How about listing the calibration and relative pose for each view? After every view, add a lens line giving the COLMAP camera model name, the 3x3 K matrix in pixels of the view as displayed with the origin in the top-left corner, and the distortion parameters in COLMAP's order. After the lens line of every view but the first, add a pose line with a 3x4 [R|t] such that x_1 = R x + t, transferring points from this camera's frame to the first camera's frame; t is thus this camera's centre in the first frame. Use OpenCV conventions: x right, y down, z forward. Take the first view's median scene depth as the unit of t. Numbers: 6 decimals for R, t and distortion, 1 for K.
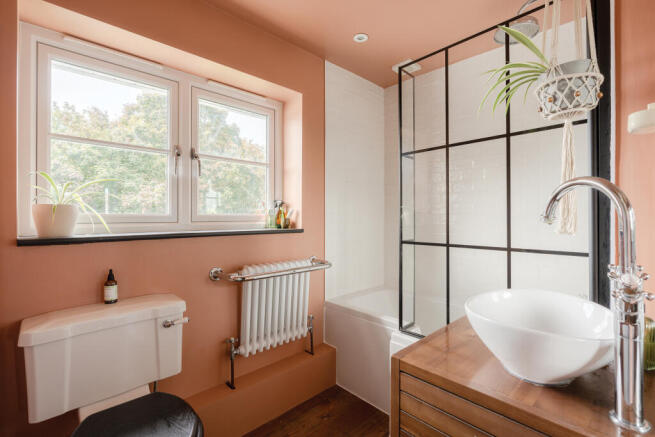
lens RADIAL K [[290.0, 0, 326.0], [0, 290.0, 215.3], [0, 0, 1]] dist [-0.002272, 0.001173]
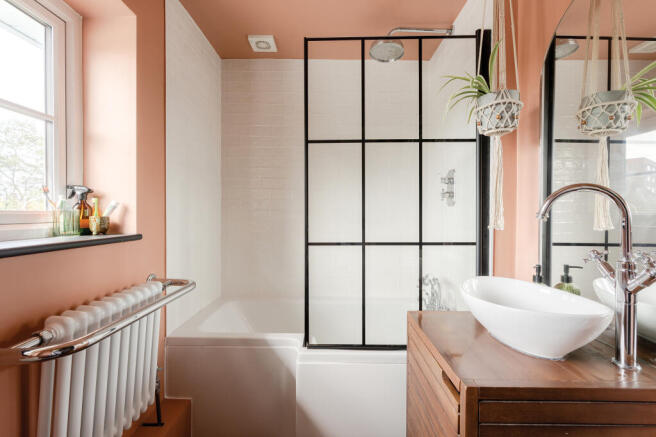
lens RADIAL K [[290.4, 0, 326.5], [0, 290.4, 215.3], [0, 0, 1]] dist [-0.002272, 0.001173]
pose [[0.703836, -0.005728, 0.710340, -0.241319], [-0.003172, 0.999932, 0.011206, -0.001646], [-0.710356, -0.010140, 0.703770, 0.274553]]
